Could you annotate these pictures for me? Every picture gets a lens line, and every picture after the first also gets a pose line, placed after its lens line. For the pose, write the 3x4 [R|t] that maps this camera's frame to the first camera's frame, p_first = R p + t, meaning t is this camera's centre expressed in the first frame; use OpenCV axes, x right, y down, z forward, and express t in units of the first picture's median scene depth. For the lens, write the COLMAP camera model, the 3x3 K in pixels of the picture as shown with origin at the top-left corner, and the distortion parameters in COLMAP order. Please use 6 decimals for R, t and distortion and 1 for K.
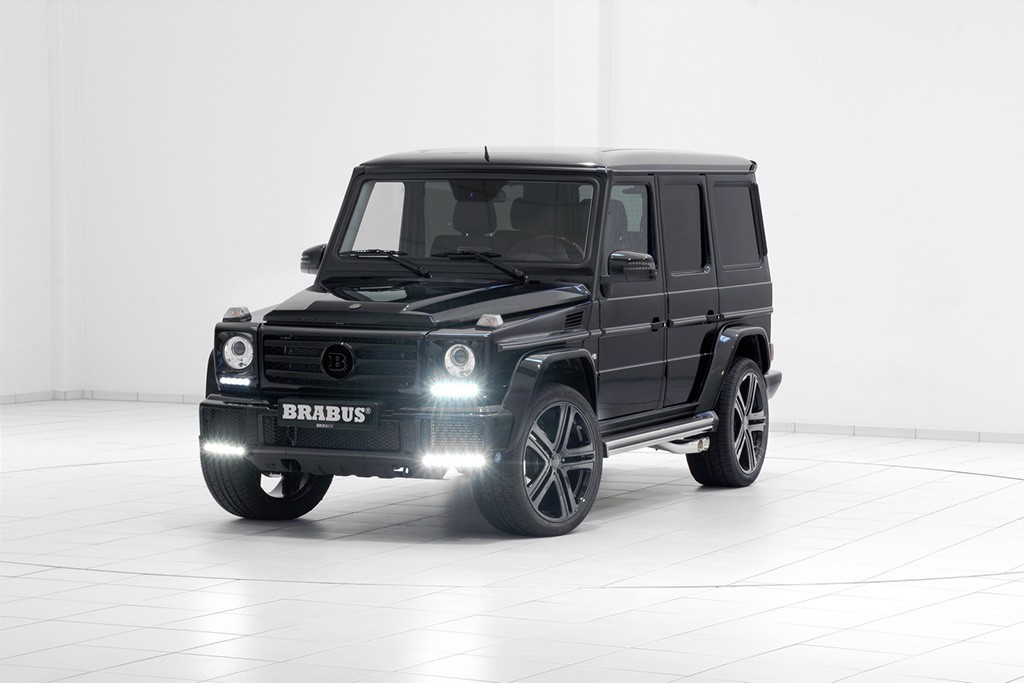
lens RADIAL K [[2737.7, 0, 512.0], [0, 2737.7, 341.5], [0, 0, 1]] dist [0.038547, -0.060945]
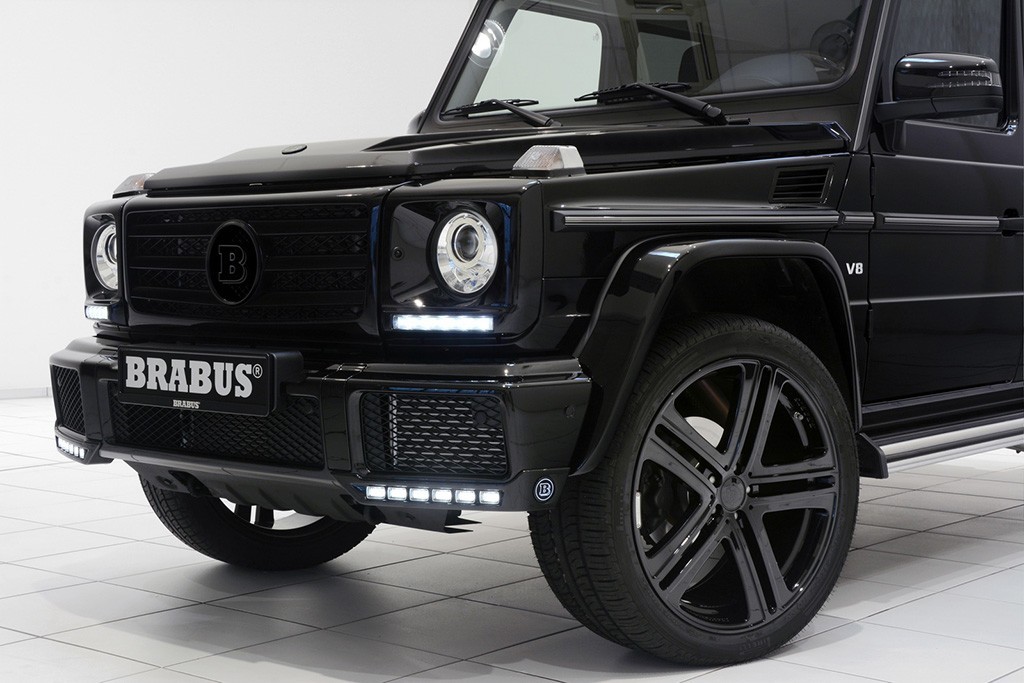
lens RADIAL K [[1496.6, 0, 488.7], [0, 1496.6, 357.7], [0, 0, 1]] dist [0.004683, 0.772544]
pose [[0.949440, 0.006083, -0.313891, 0.053423], [-0.004331, 0.999971, 0.006277, 0.020621], [0.313920, -0.004601, 0.949438, 0.754078]]
